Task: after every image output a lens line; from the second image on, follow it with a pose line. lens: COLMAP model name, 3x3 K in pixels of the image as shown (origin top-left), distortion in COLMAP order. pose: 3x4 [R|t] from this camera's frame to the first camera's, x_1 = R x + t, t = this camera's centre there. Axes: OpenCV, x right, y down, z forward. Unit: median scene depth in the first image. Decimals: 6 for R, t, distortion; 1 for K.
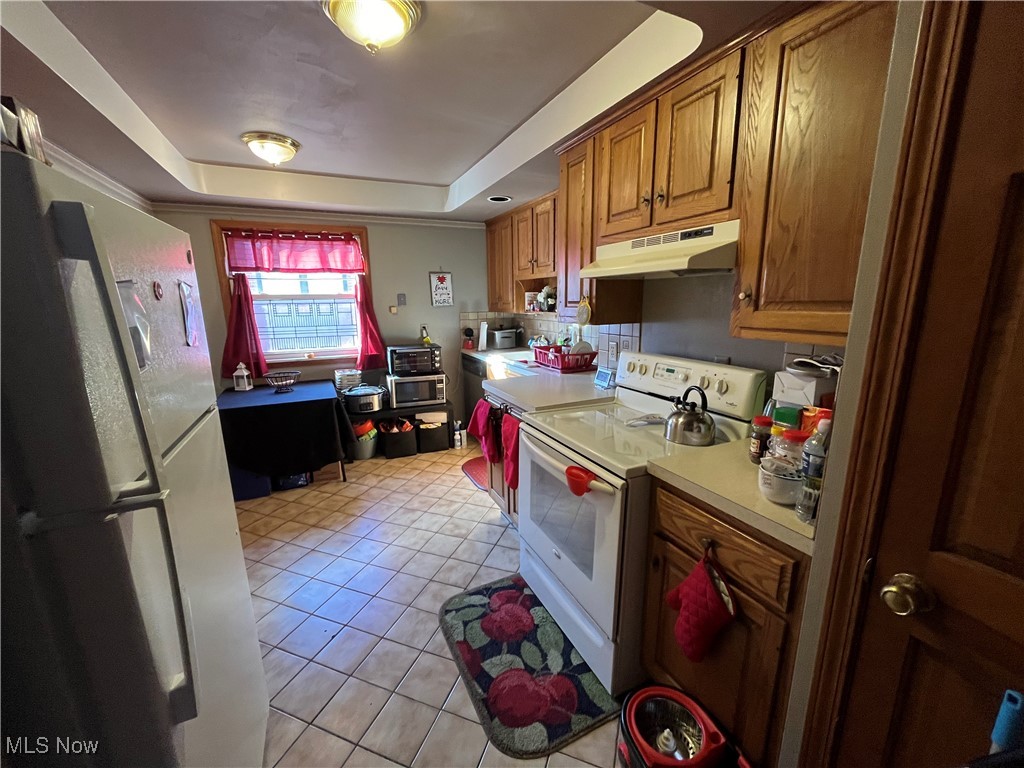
lens RADIAL K [[411.2, 0, 510.2], [0, 411.2, 385.5], [0, 0, 1]] dist [0.001795, 0.000269]
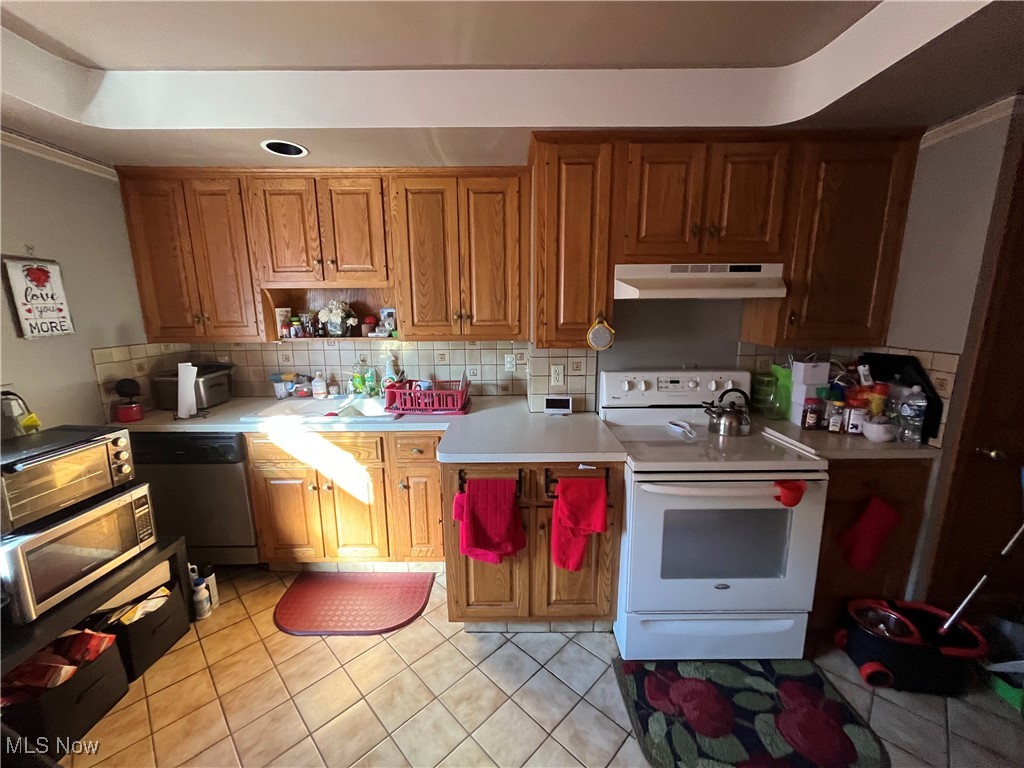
lens RADIAL K [[411.2, 0, 511.0], [0, 411.2, 385.5], [0, 0, 1]] dist [0.001795, 0.000269]
pose [[0.421259, -0.162568, 0.892251, -0.520536], [0.188133, 0.978068, 0.089381, -0.135139], [-0.887213, 0.130209, 0.442605, 0.568839]]
